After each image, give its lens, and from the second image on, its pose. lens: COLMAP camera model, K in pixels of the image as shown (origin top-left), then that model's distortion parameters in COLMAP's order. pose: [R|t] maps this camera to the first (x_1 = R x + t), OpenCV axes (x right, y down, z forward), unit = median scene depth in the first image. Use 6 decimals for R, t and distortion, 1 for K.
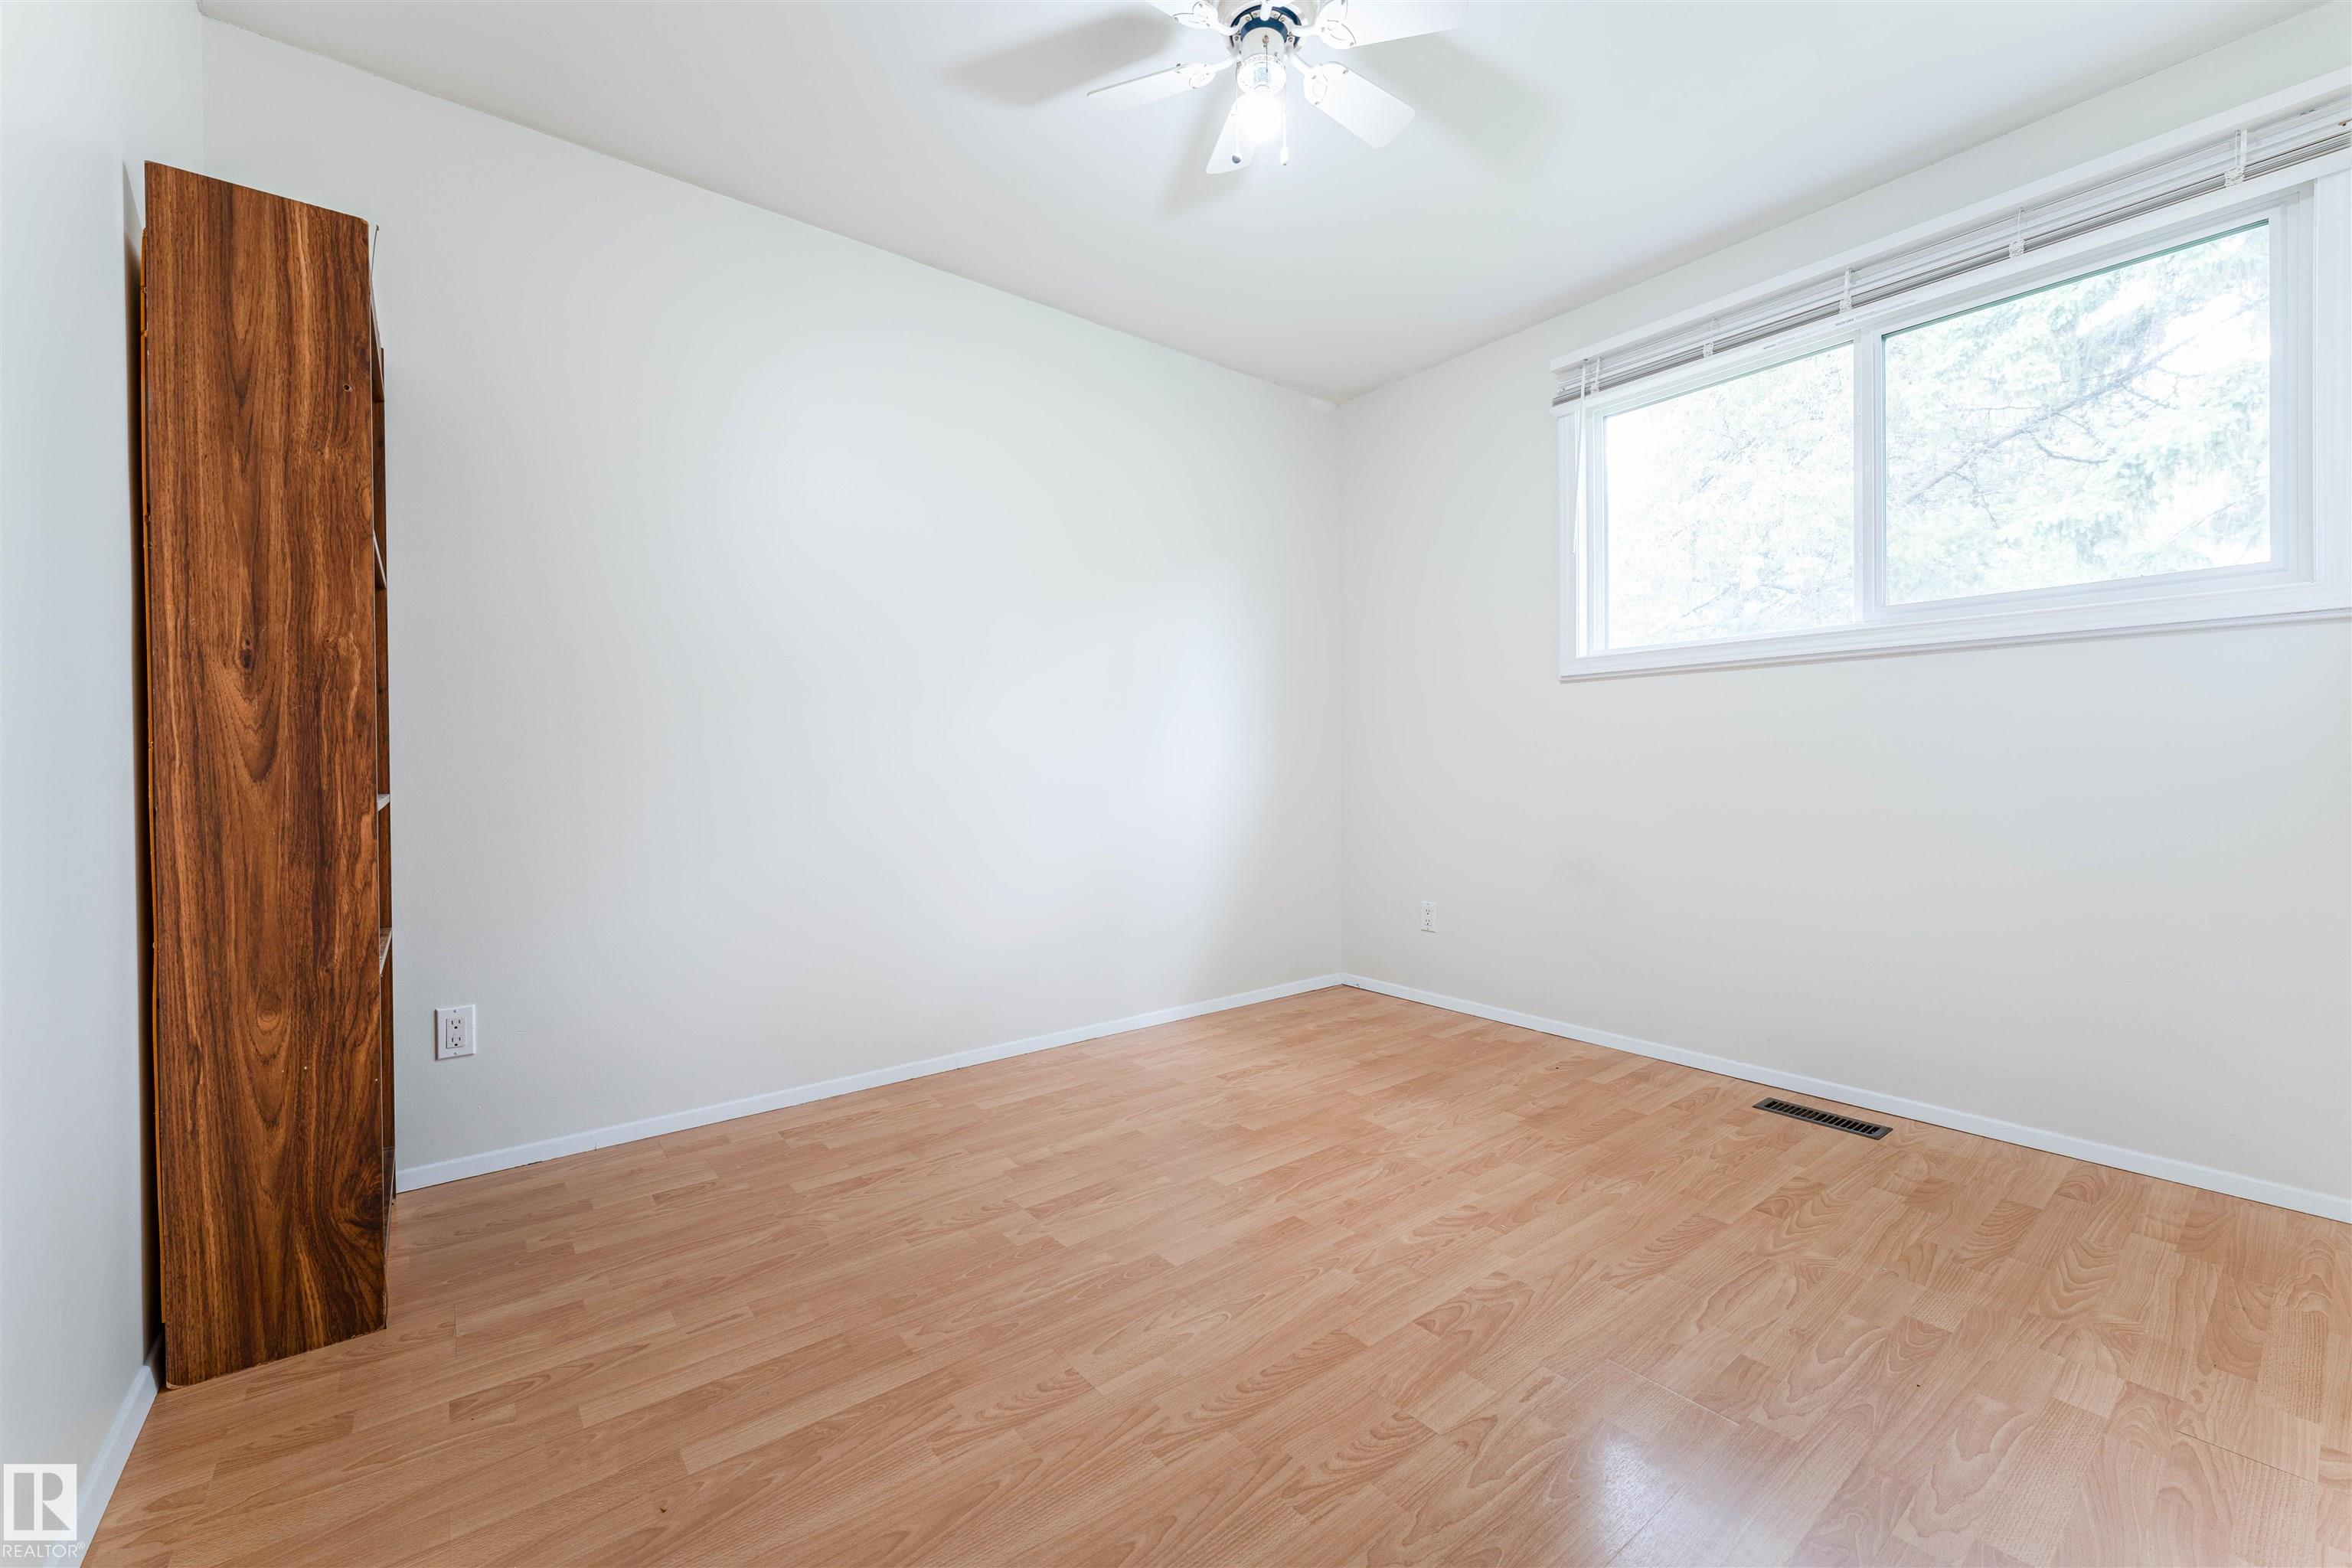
lens RADIAL K [[938.3, 0, 1177.2], [0, 938.3, 774.6], [0, 0, 1]] dist [0.001711, -0.000731]
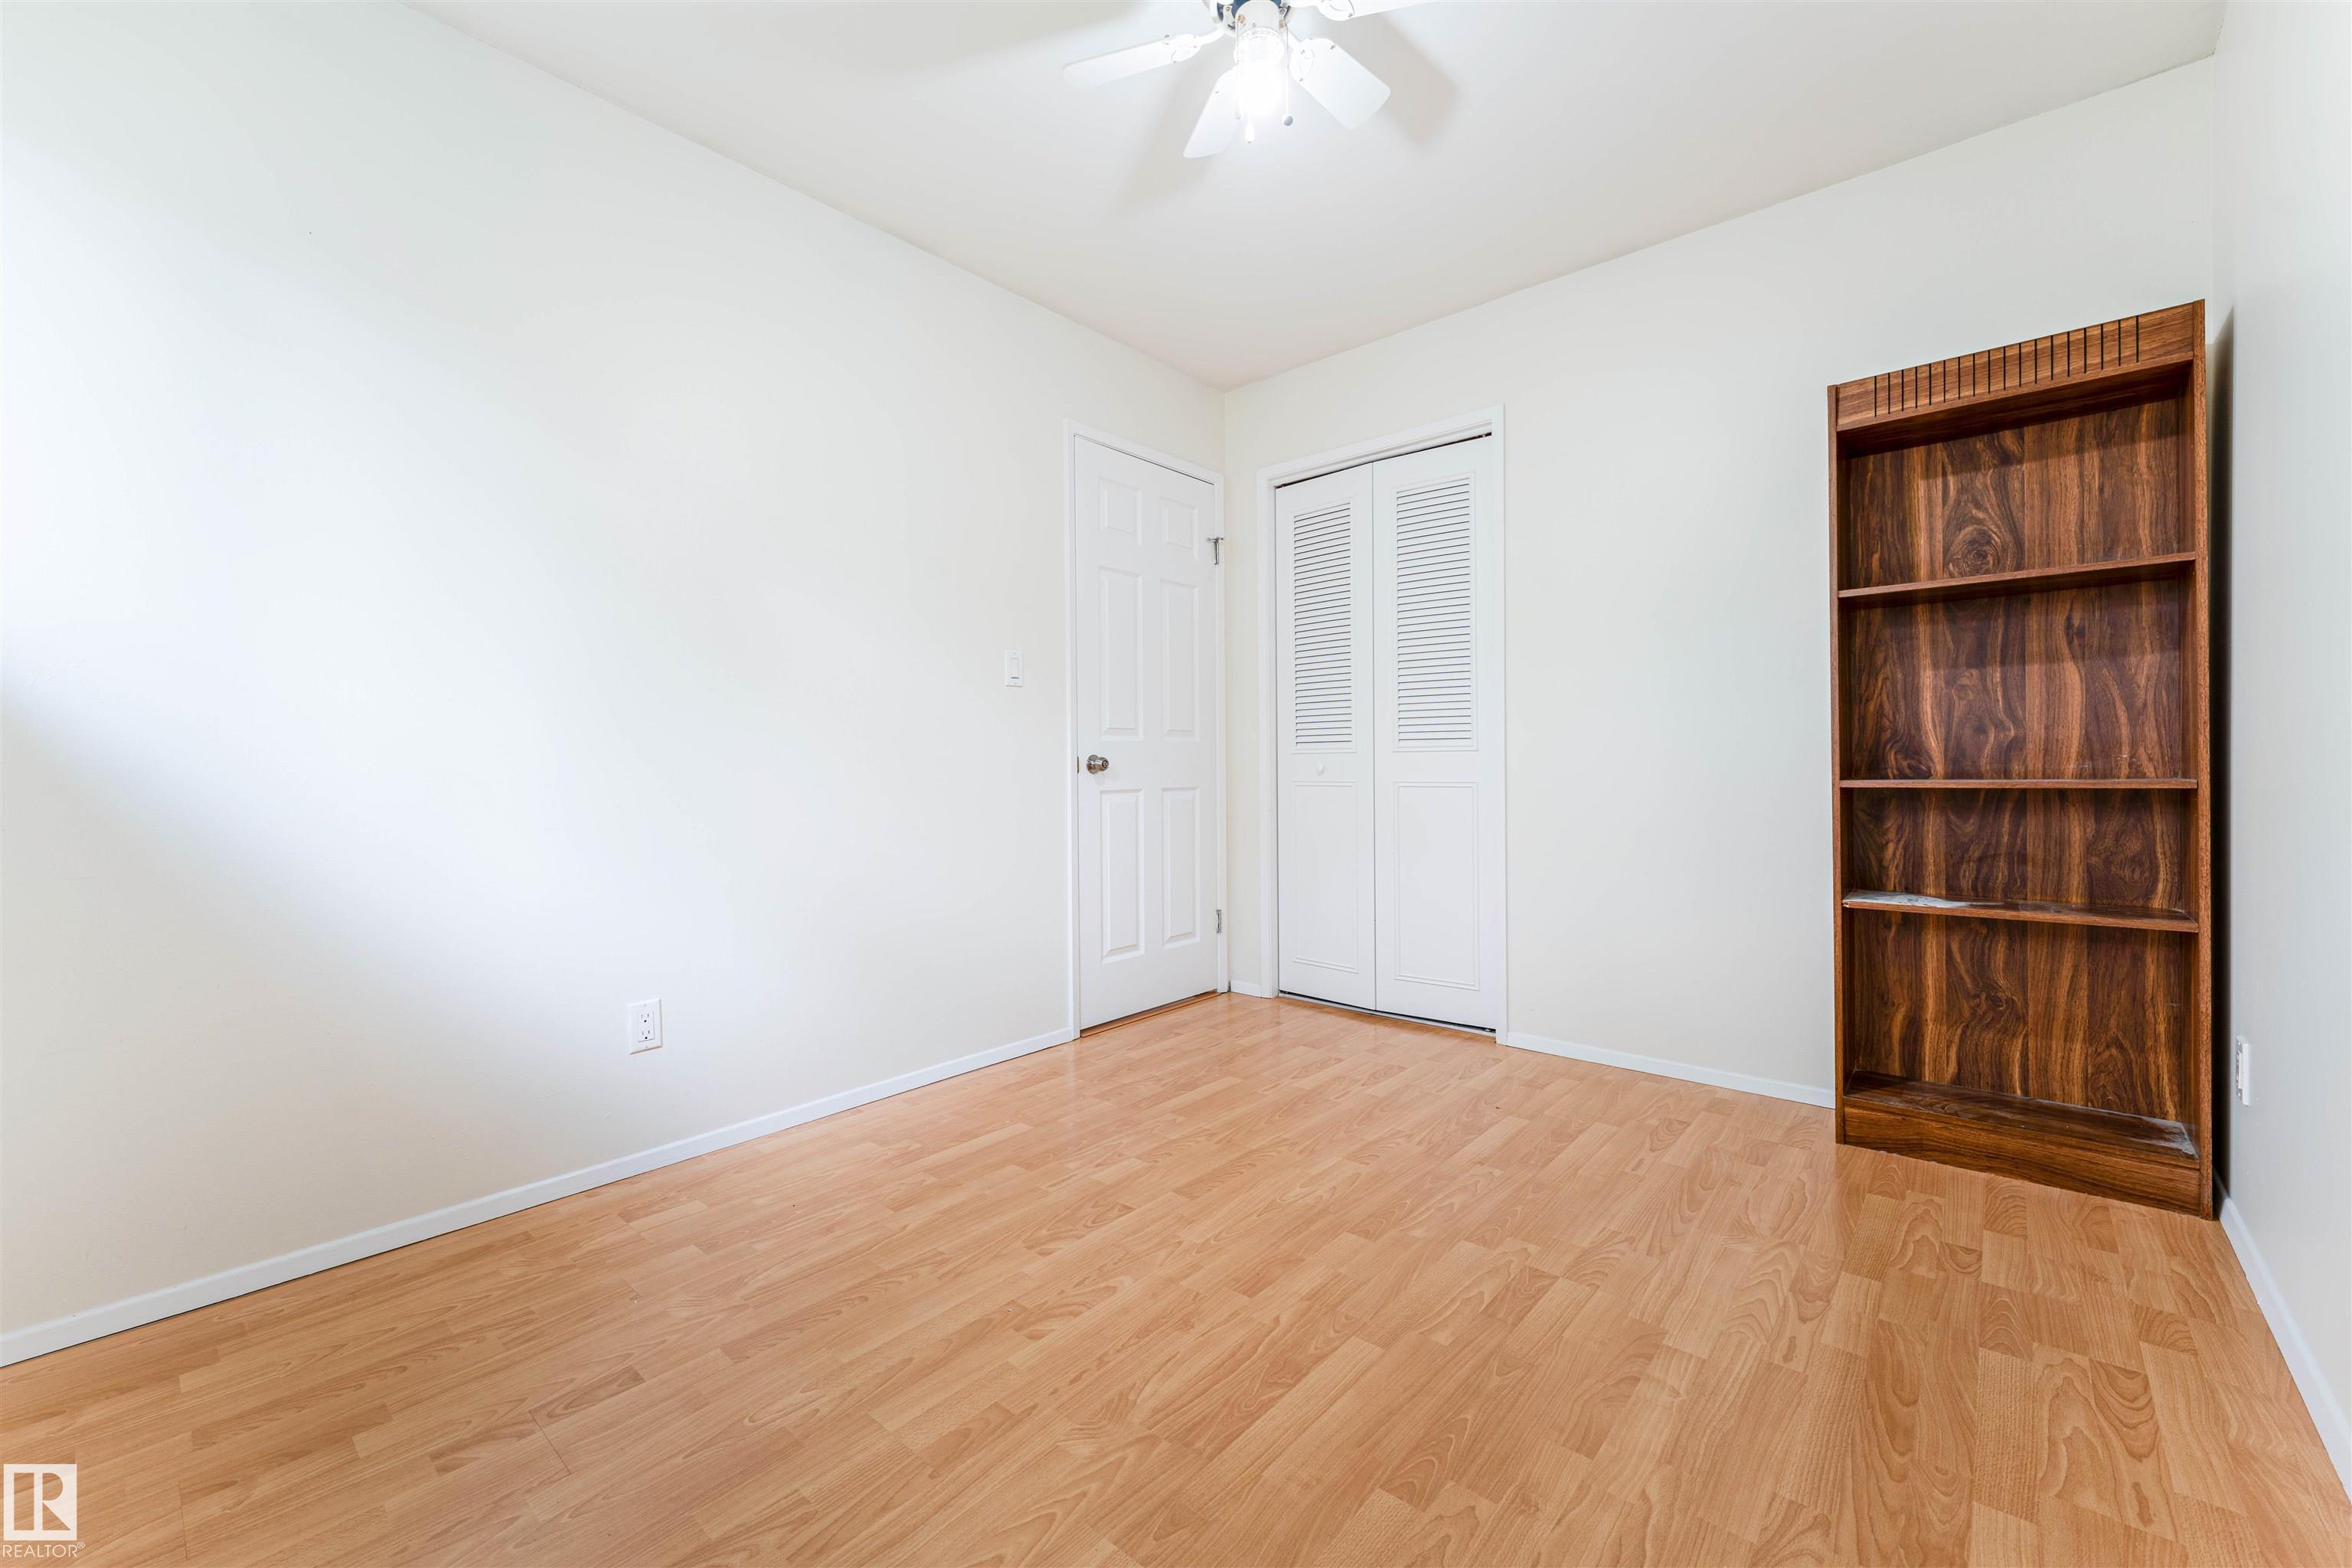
lens RADIAL K [[938.3, 0, 1177.2], [0, 938.3, 774.6], [0, 0, 1]] dist [0.001711, -0.000731]
pose [[-0.983486, 0.017219, -0.180163, 0.404962], [0.014520, 0.999762, 0.016293, -0.018469], [0.180401, 0.013408, -0.983502, 2.196215]]
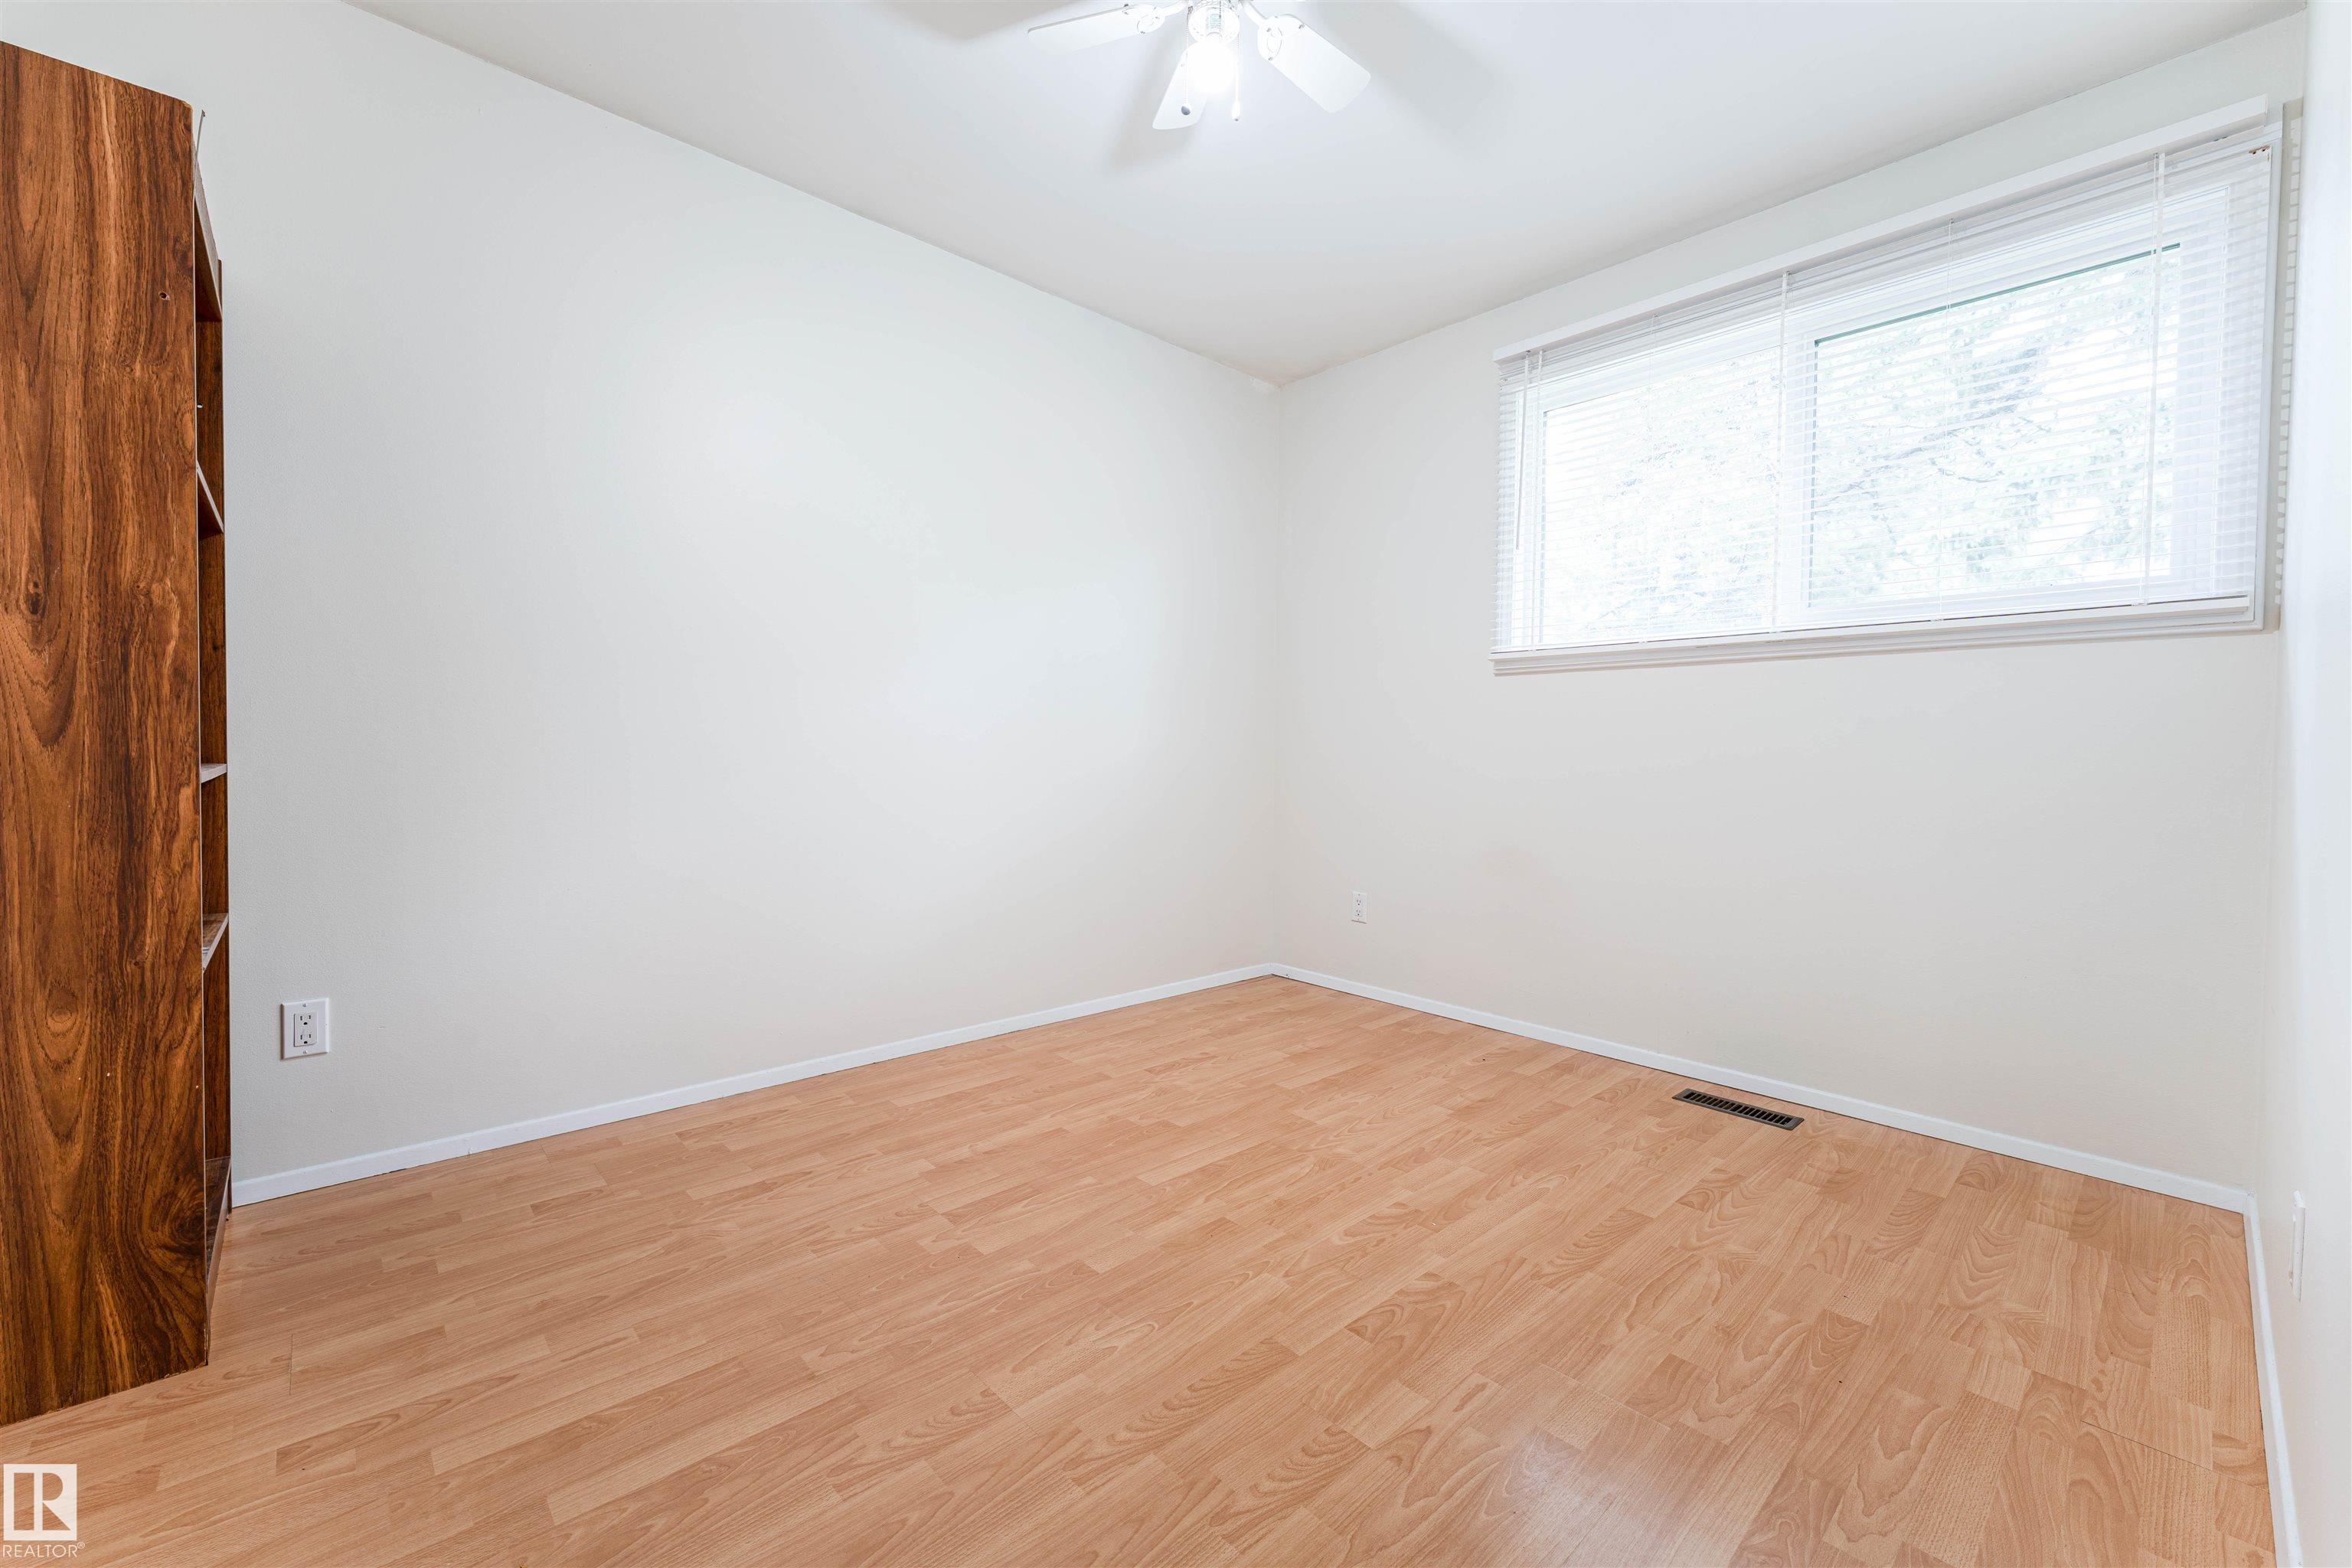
lens RADIAL K [[938.3, 0, 1177.2], [0, 938.3, 774.6], [0, 0, 1]] dist [0.001711, -0.000731]
pose [[0.997033, 0.018507, 0.074720, -0.004555], [-0.019647, 0.999701, 0.014548, 0.000402], [-0.074429, -0.015973, 0.997098, 0.053670]]
